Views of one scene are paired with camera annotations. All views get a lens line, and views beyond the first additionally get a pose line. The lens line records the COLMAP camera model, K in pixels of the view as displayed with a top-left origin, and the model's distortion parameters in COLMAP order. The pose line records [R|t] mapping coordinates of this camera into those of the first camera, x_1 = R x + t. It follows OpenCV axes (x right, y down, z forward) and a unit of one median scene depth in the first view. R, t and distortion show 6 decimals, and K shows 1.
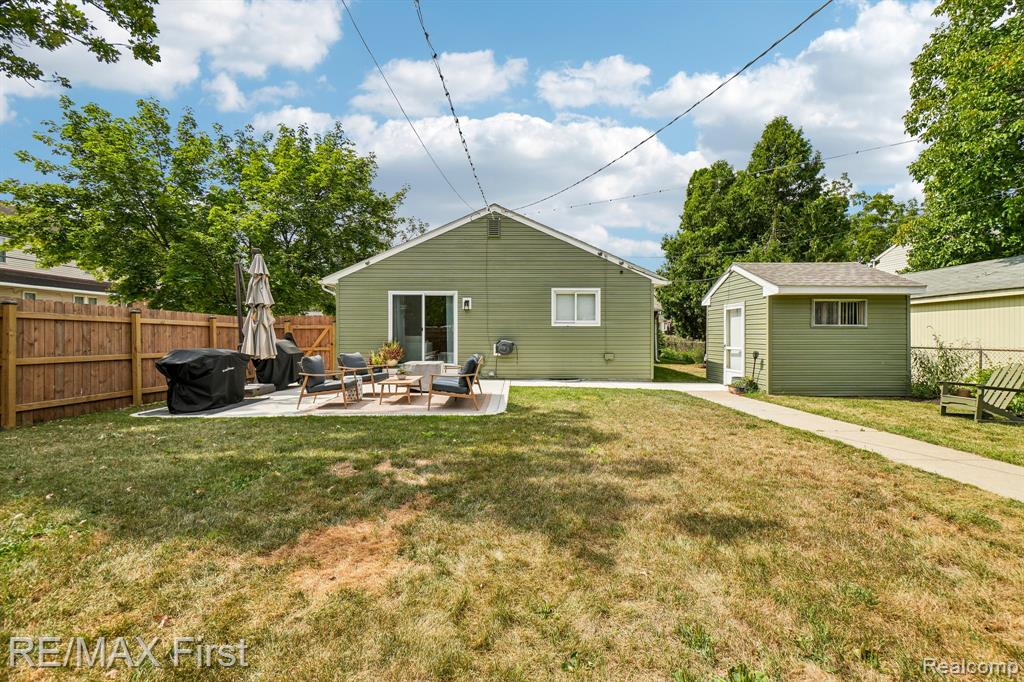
lens RADIAL K [[442.1, 0, 513.4], [0, 442.1, 339.0], [0, 0, 1]] dist [0.000183, 0.000014]
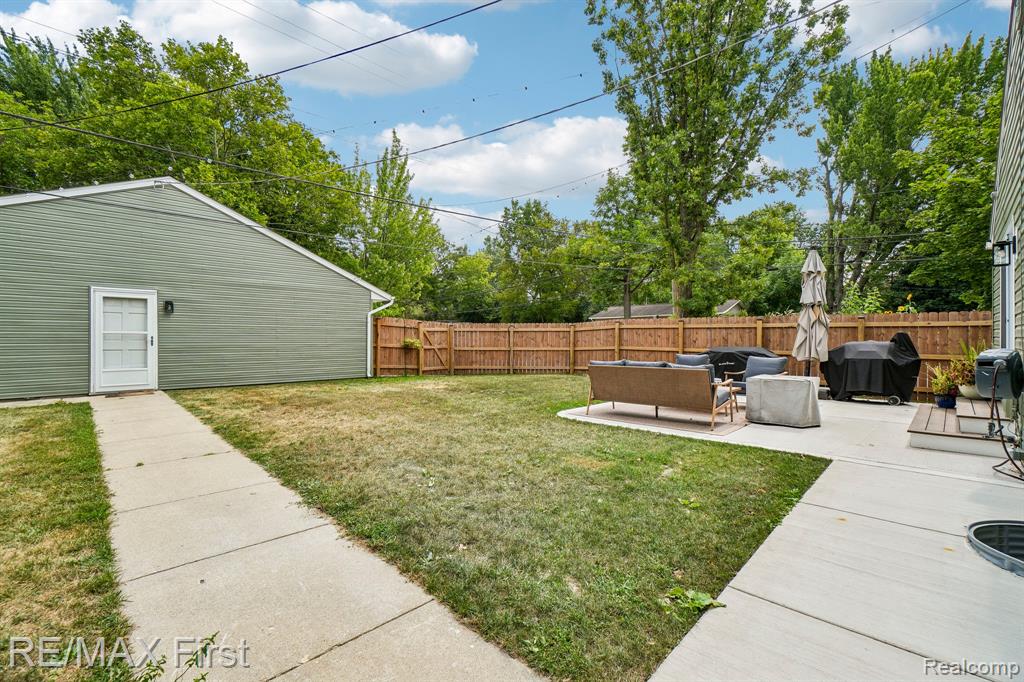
lens RADIAL K [[442.1, 0, 512.1], [0, 442.1, 339.9], [0, 0, 1]] dist [0.000183, 0.000014]
pose [[-0.693368, 0.000555, -0.720584, 0.683998], [-0.002975, 0.999989, 0.003632, 0.000425], [0.720578, 0.004662, -0.693358, 1.432712]]
